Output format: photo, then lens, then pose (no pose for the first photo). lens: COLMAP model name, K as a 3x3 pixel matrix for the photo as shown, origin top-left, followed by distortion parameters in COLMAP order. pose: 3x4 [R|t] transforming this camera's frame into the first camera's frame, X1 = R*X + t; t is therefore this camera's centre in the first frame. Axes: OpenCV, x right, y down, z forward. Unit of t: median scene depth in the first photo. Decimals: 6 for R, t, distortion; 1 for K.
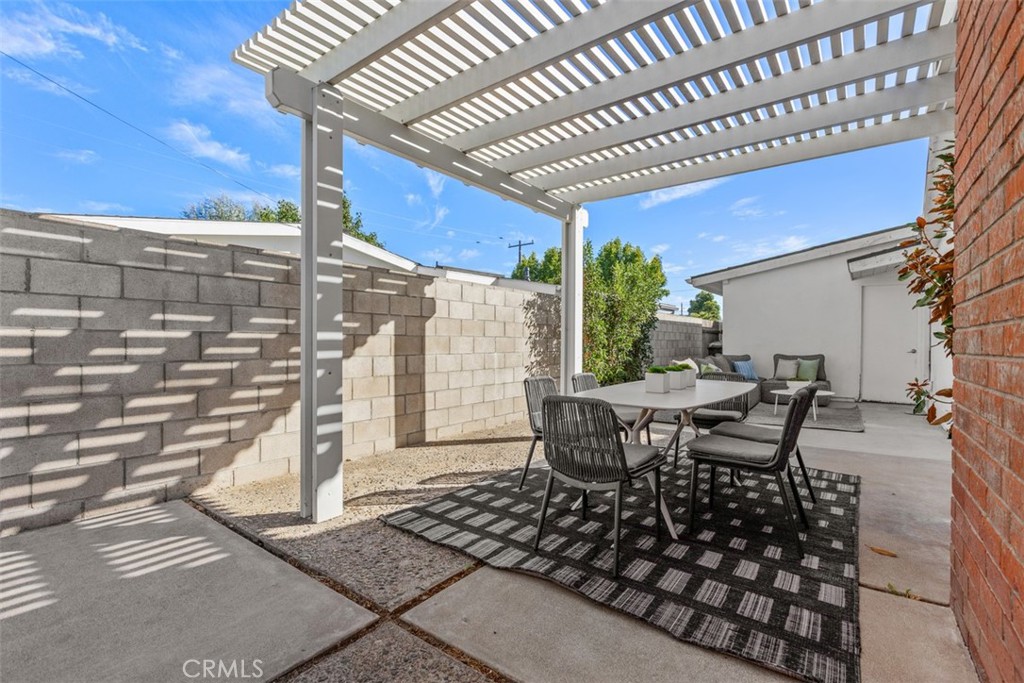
lens RADIAL K [[460.8, 0, 522.3], [0, 460.8, 344.5], [0, 0, 1]] dist [-0.003908, 0.003318]
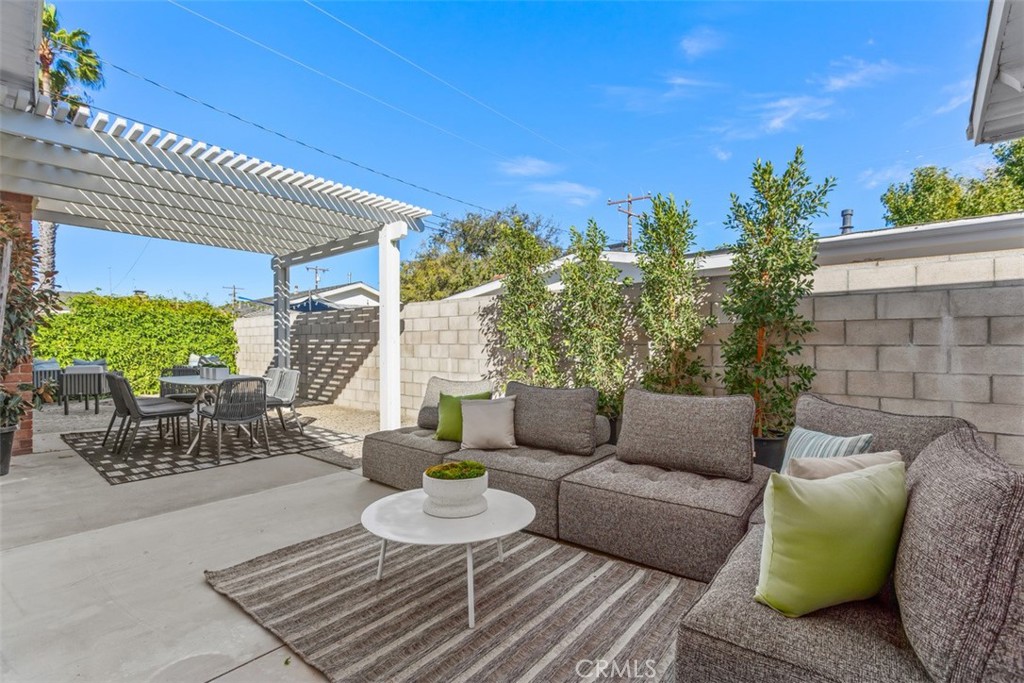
lens RADIAL K [[460.8, 0, 512.4], [0, 460.8, 342.4], [0, 0, 1]] dist [-0.003908, 0.003318]
pose [[-0.059098, -0.011831, -0.998182, 1.425438], [-0.003407, 0.999926, -0.011650, -0.013382], [0.998246, 0.002712, -0.059134, 1.634384]]
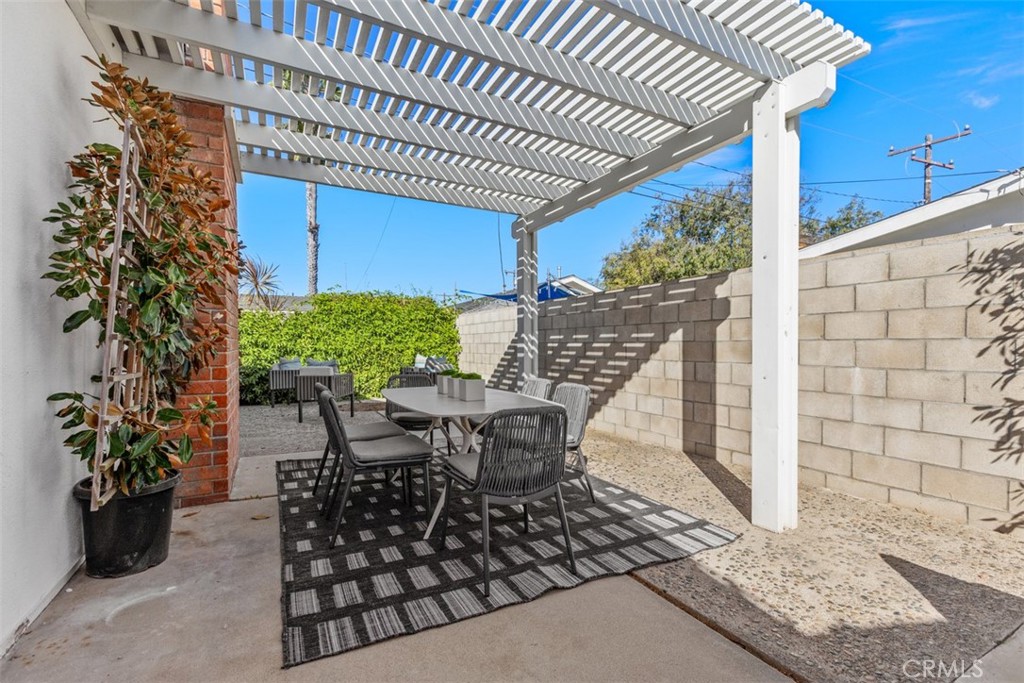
lens RADIAL K [[460.8, 0, 509.5], [0, 460.8, 358.3], [0, 0, 1]] dist [-0.003908, 0.003318]
pose [[-0.444723, 0.014298, -0.895554, 0.862995], [-0.007346, 0.999781, 0.019610, -0.000622], [0.895638, 0.015300, -0.444521, 1.162956]]
